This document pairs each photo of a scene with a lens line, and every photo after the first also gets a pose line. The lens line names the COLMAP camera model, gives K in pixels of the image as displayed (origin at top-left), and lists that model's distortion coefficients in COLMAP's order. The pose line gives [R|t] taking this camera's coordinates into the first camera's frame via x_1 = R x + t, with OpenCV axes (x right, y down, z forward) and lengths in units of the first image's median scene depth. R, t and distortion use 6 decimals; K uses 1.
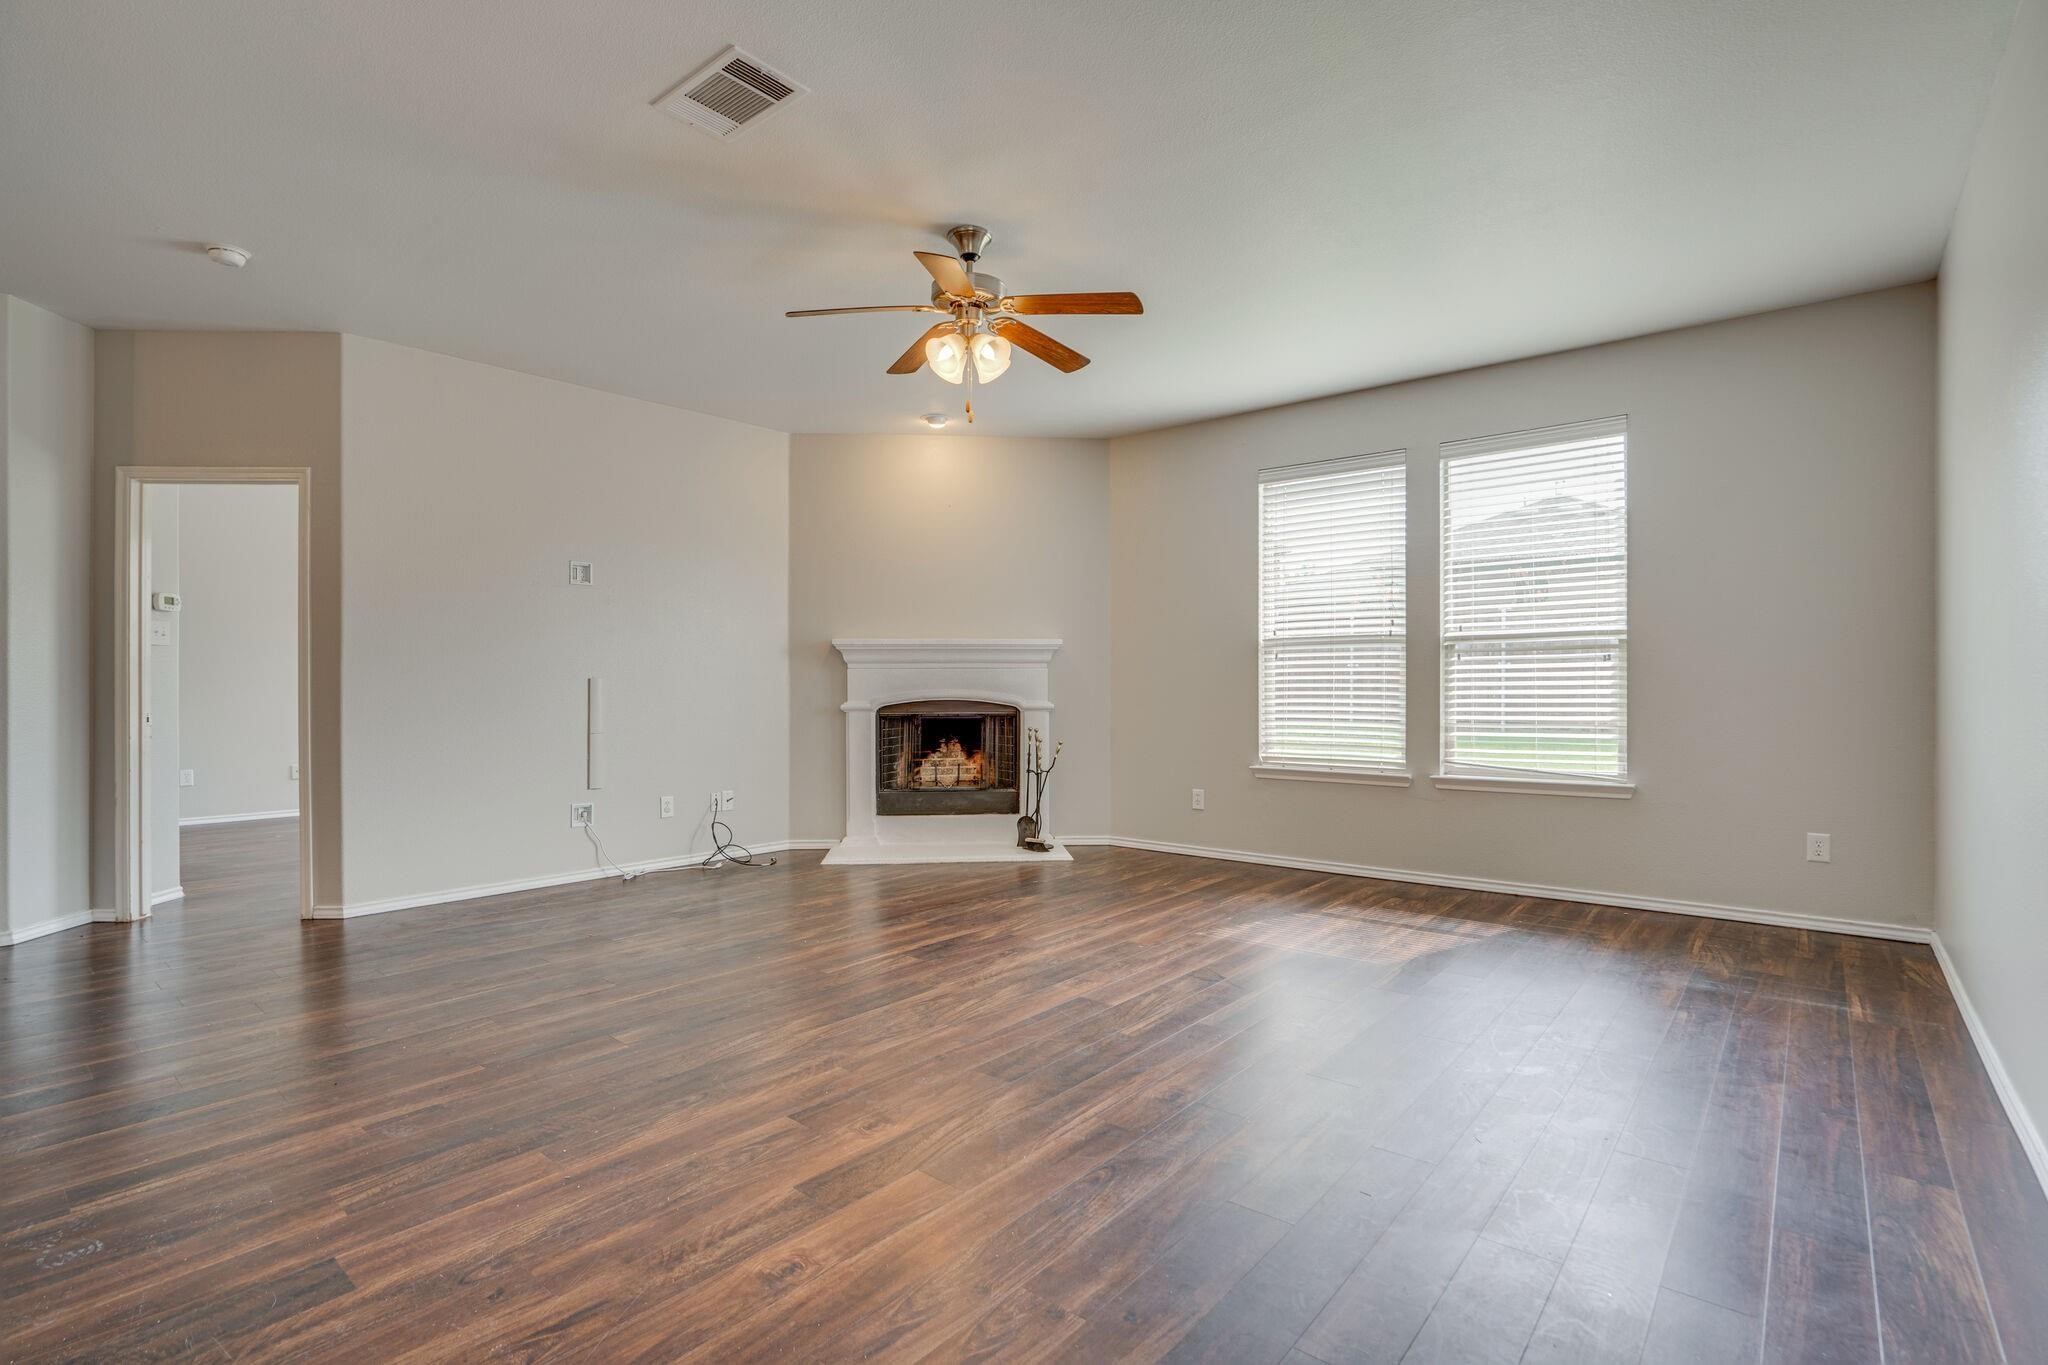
lens RADIAL K [[962.9, 0, 1031.2], [0, 962.9, 688.1], [0, 0, 1]] dist [-0.050431, 0.018335]
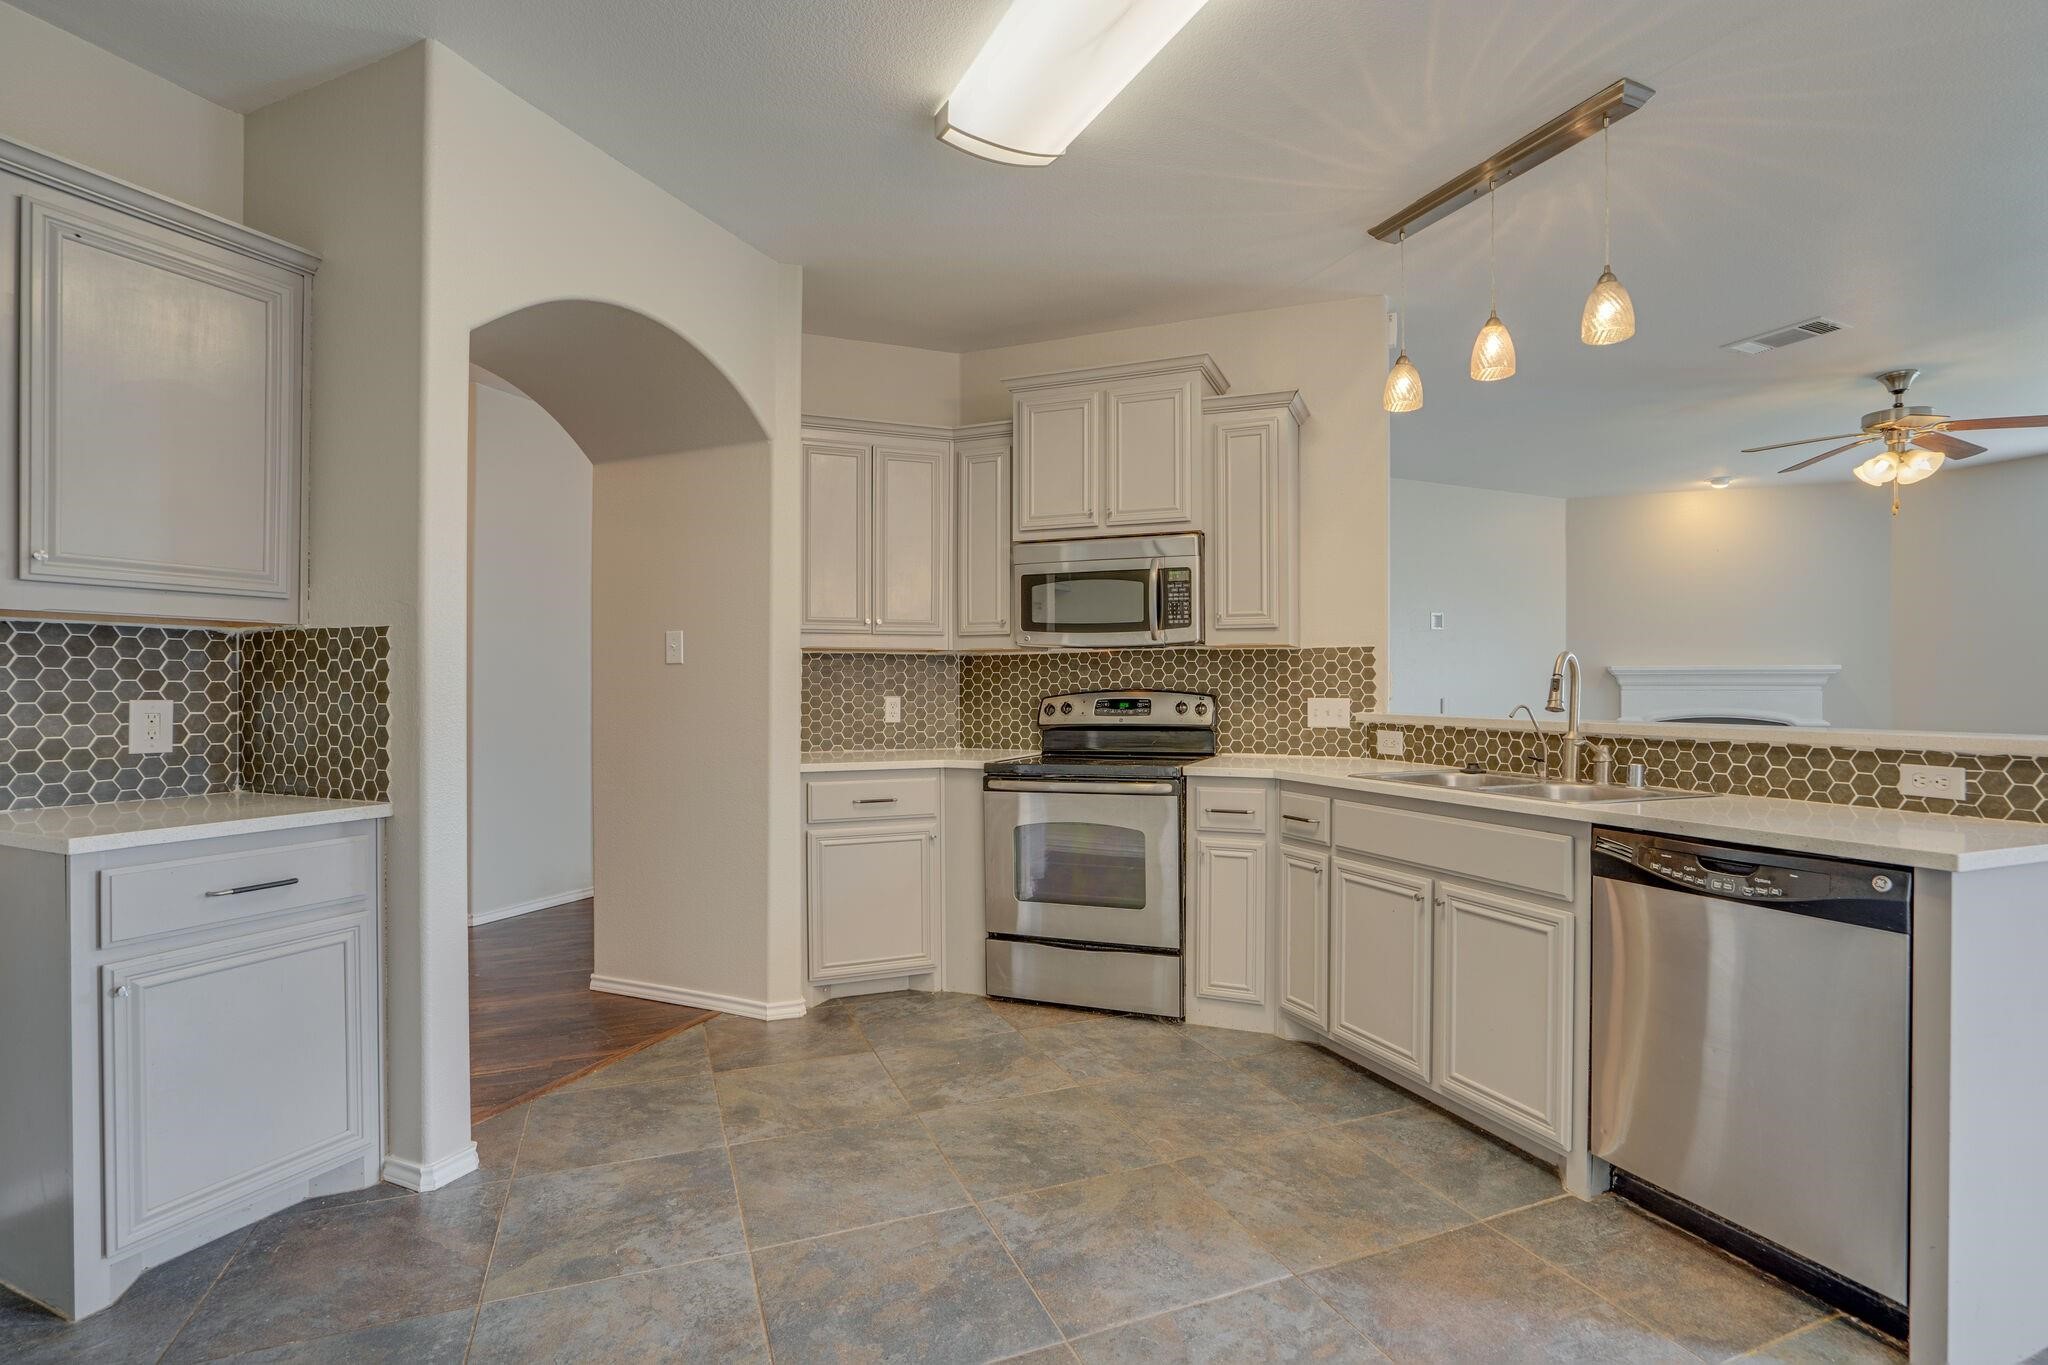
lens RADIAL K [[962.9, 0, 1028.5], [0, 962.9, 686.7], [0, 0, 1]] dist [-0.050431, 0.018335]
pose [[0.885302, 0.002330, -0.465010, -0.414531], [-0.005581, 0.999969, -0.005616, -0.020081], [0.464983, 0.007568, 0.885288, -0.554909]]
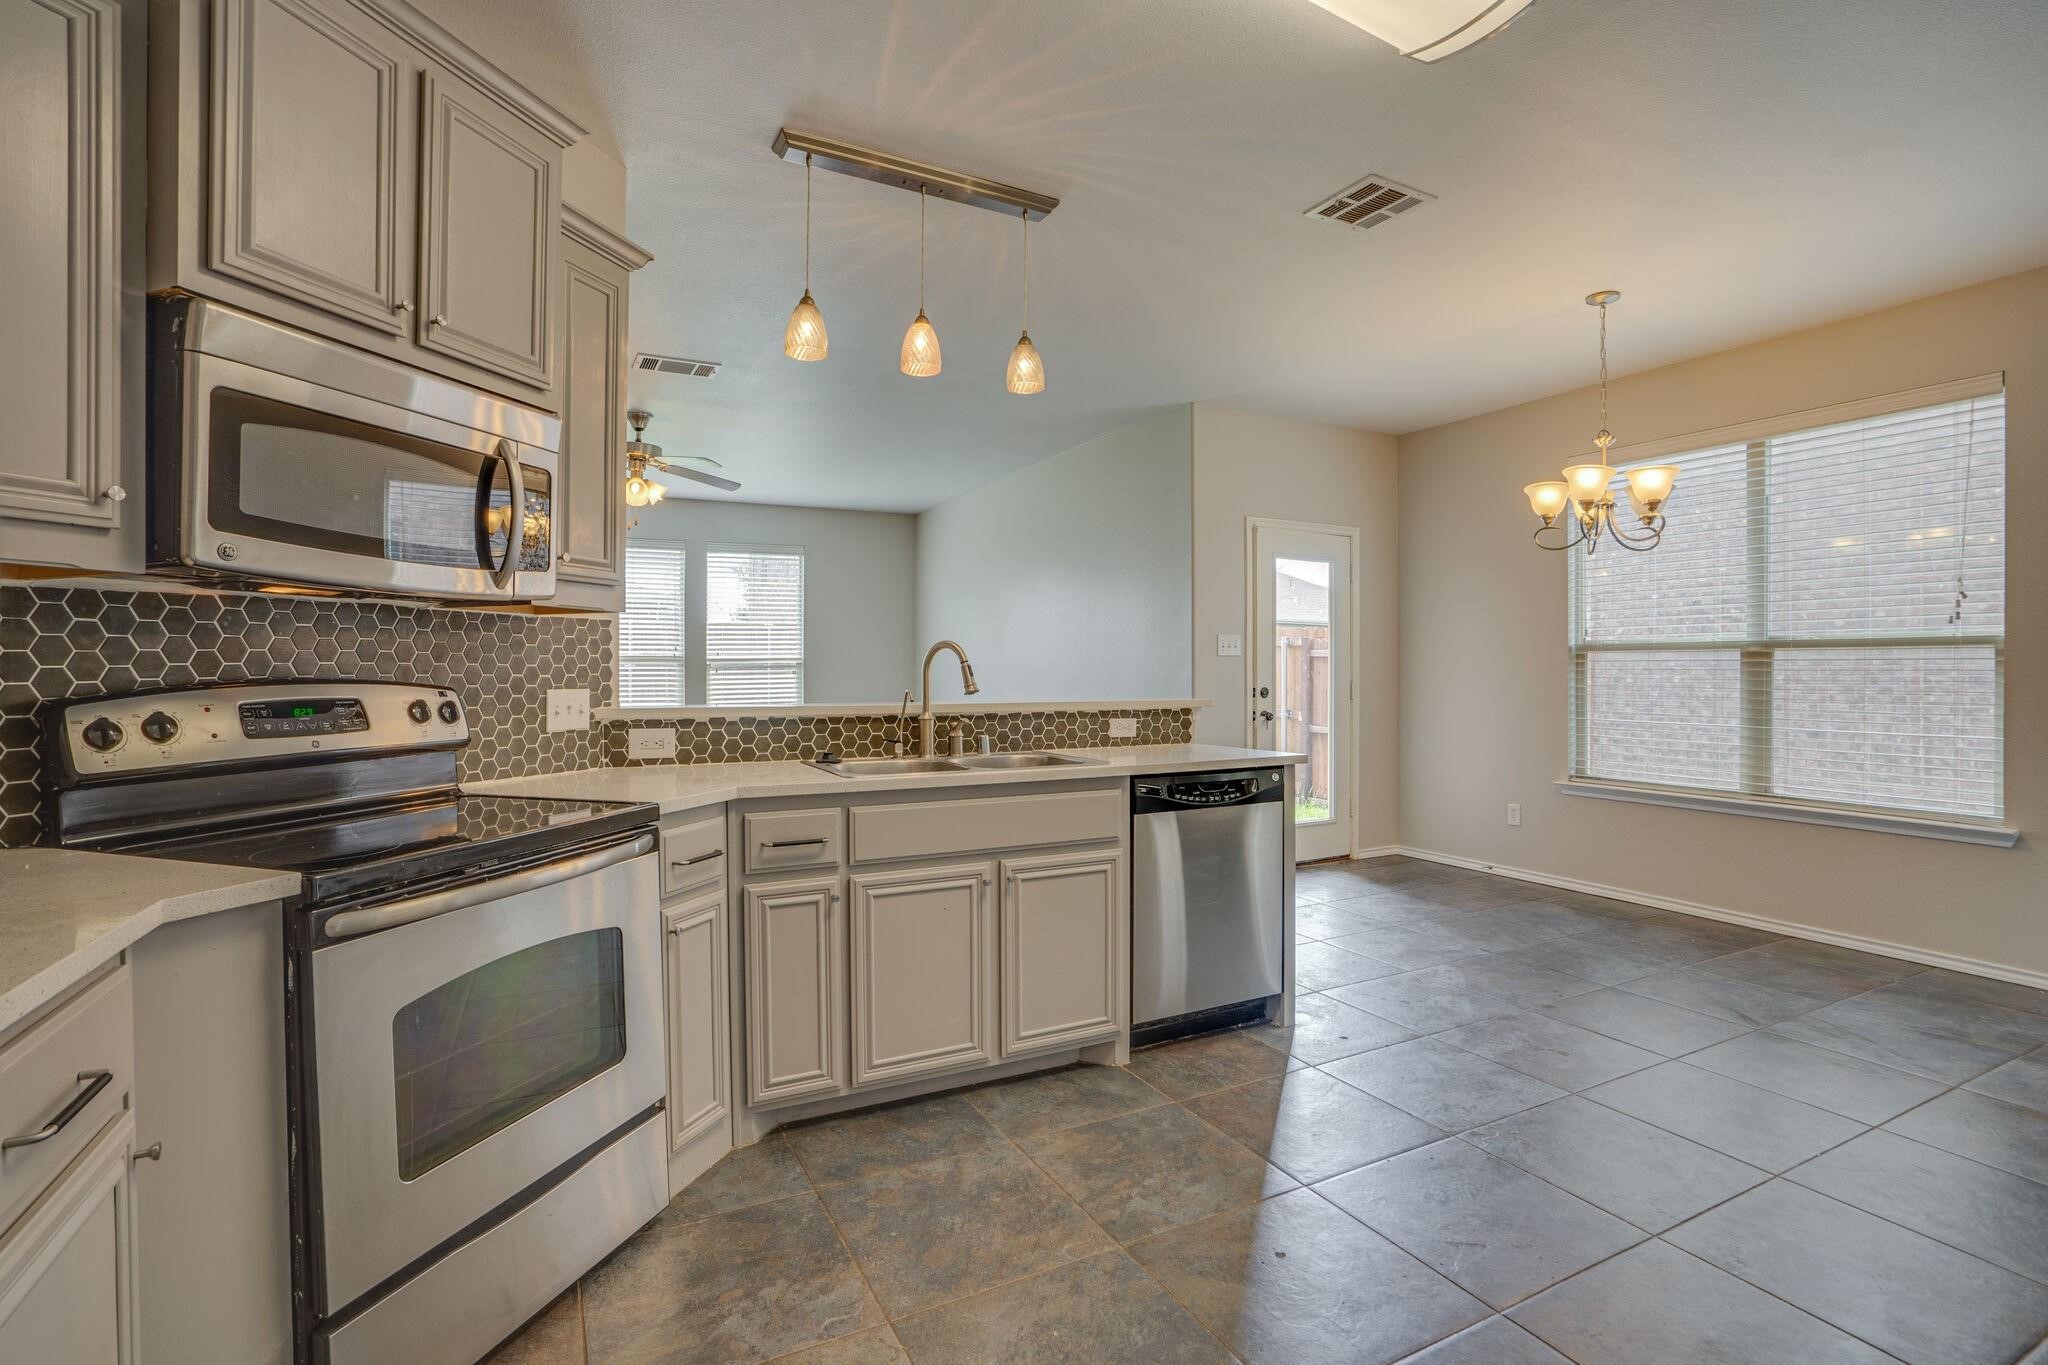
lens RADIAL K [[962.9, 0, 1022.1], [0, 962.9, 675.5], [0, 0, 1]] dist [-0.050431, 0.018335]
pose [[0.386274, -0.002467, 0.922381, -1.014841], [0.007502, 0.999972, -0.000467, -0.022332], [-0.922354, 0.007101, 0.386282, -0.173312]]
